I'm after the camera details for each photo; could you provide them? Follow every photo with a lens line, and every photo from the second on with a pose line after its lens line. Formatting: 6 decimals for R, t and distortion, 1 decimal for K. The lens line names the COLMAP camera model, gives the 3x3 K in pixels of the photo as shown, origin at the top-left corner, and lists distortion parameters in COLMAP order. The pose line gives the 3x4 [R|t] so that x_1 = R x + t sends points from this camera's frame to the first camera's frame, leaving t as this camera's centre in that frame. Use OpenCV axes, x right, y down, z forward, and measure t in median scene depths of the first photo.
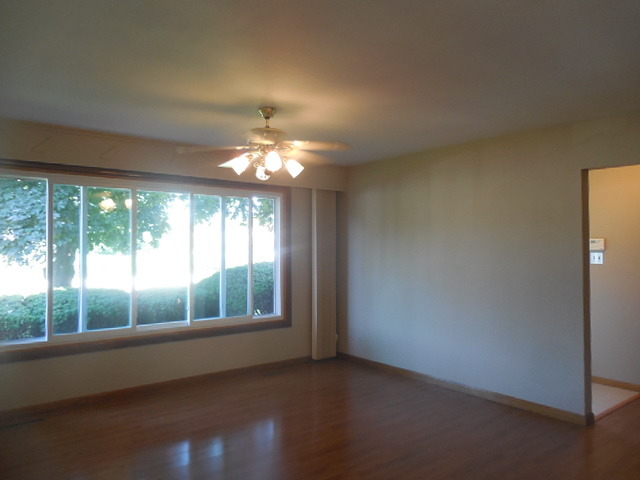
lens RADIAL K [[478.6, 0, 319.6], [0, 478.6, 241.0], [0, 0, 1]] dist [0.009945, 0.007085]
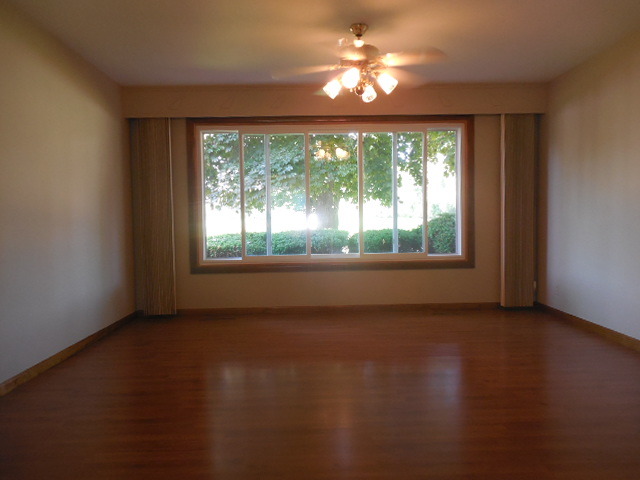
lens RADIAL K [[478.6, 0, 319.9], [0, 478.6, 239.9], [0, 0, 1]] dist [0.009945, 0.007085]
pose [[0.797909, 0.017453, -0.602526, 0.260201], [0.026326, 0.997618, 0.063760, 0.057562], [0.602203, -0.066736, 0.795549, 0.087454]]
